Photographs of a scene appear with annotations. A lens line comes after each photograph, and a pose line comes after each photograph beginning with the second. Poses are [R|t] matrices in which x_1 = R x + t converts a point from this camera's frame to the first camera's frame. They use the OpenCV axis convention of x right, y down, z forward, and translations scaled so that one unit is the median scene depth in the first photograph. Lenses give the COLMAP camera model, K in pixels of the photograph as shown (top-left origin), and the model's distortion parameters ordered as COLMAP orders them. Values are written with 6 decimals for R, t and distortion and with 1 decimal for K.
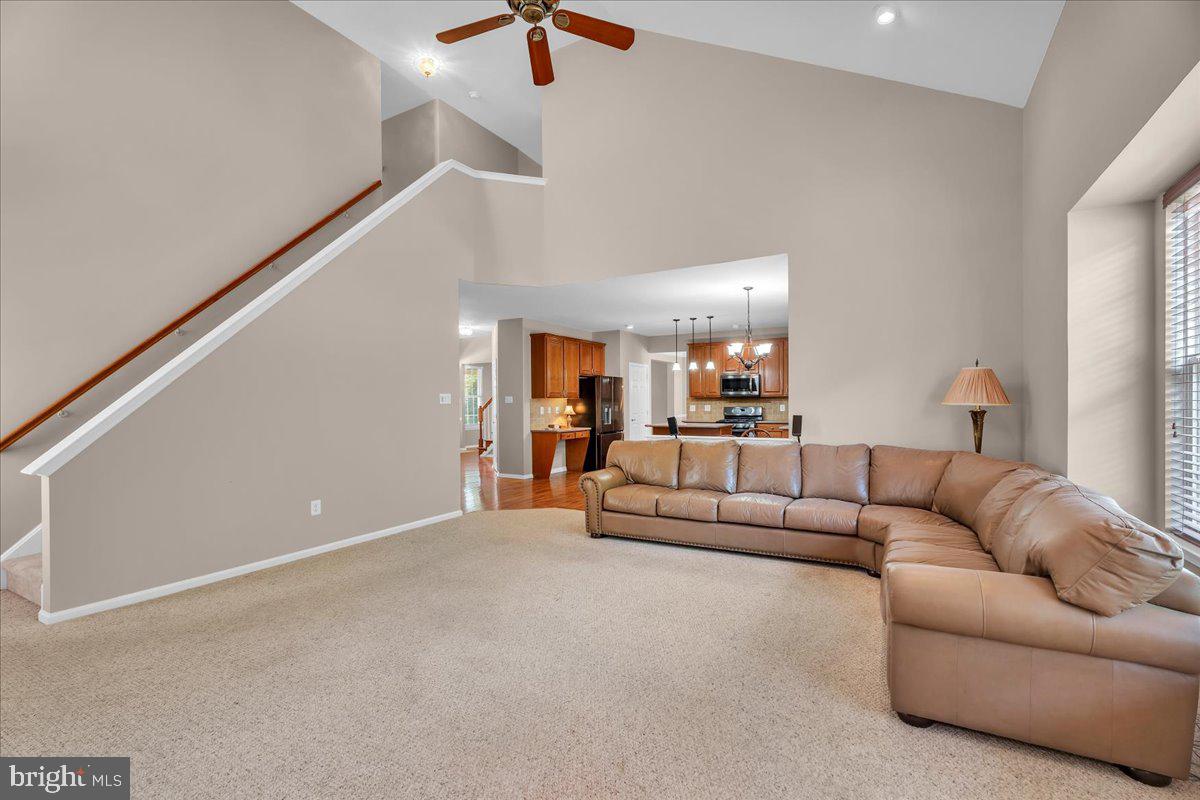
lens RADIAL K [[538.0, 0, 600.0], [0, 538.0, 400.0], [0, 0, 1]] dist [-0.000658, -0.000025]
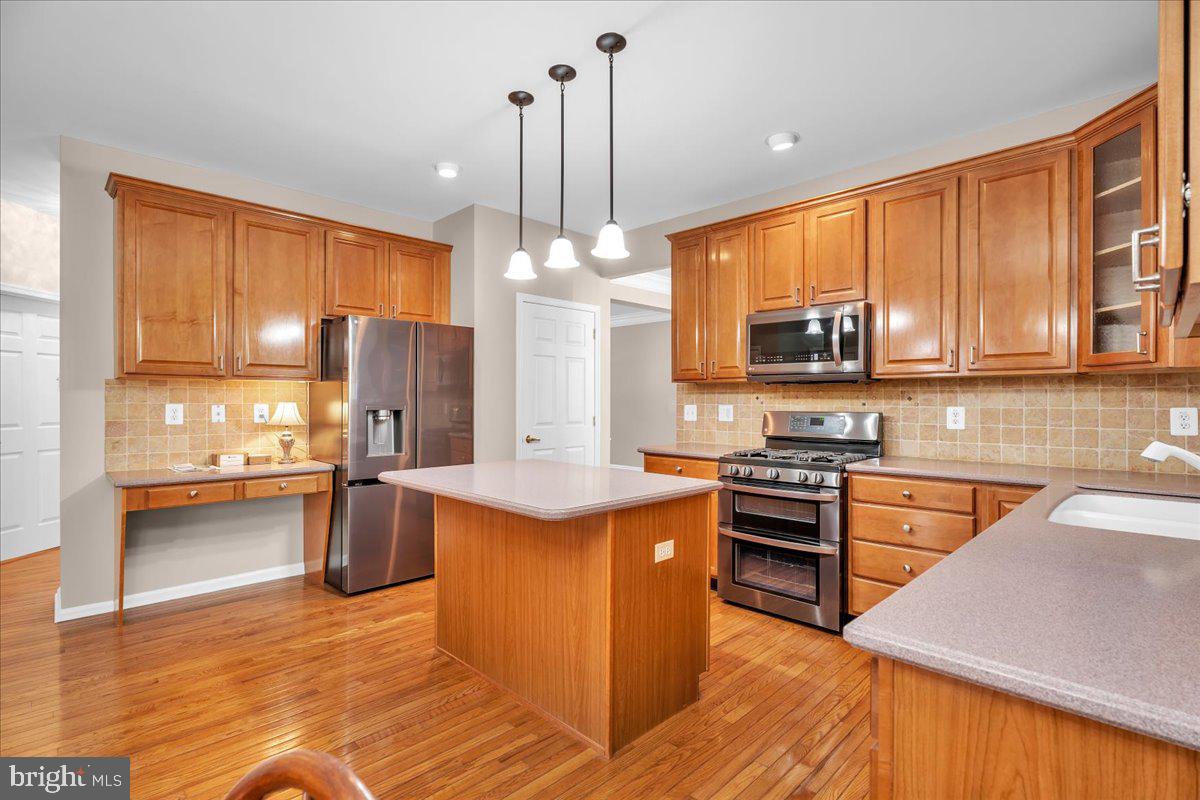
lens RADIAL K [[569.6, 0, 605.3], [0, 569.6, 401.9], [0, 0, 1]] dist [-0.003557, -0.000403]
pose [[0.964708, 0.010795, -0.263100, 0.236278], [-0.008758, 0.999922, 0.008914, 0.005147], [0.263176, -0.006295, 0.964727, 0.651105]]
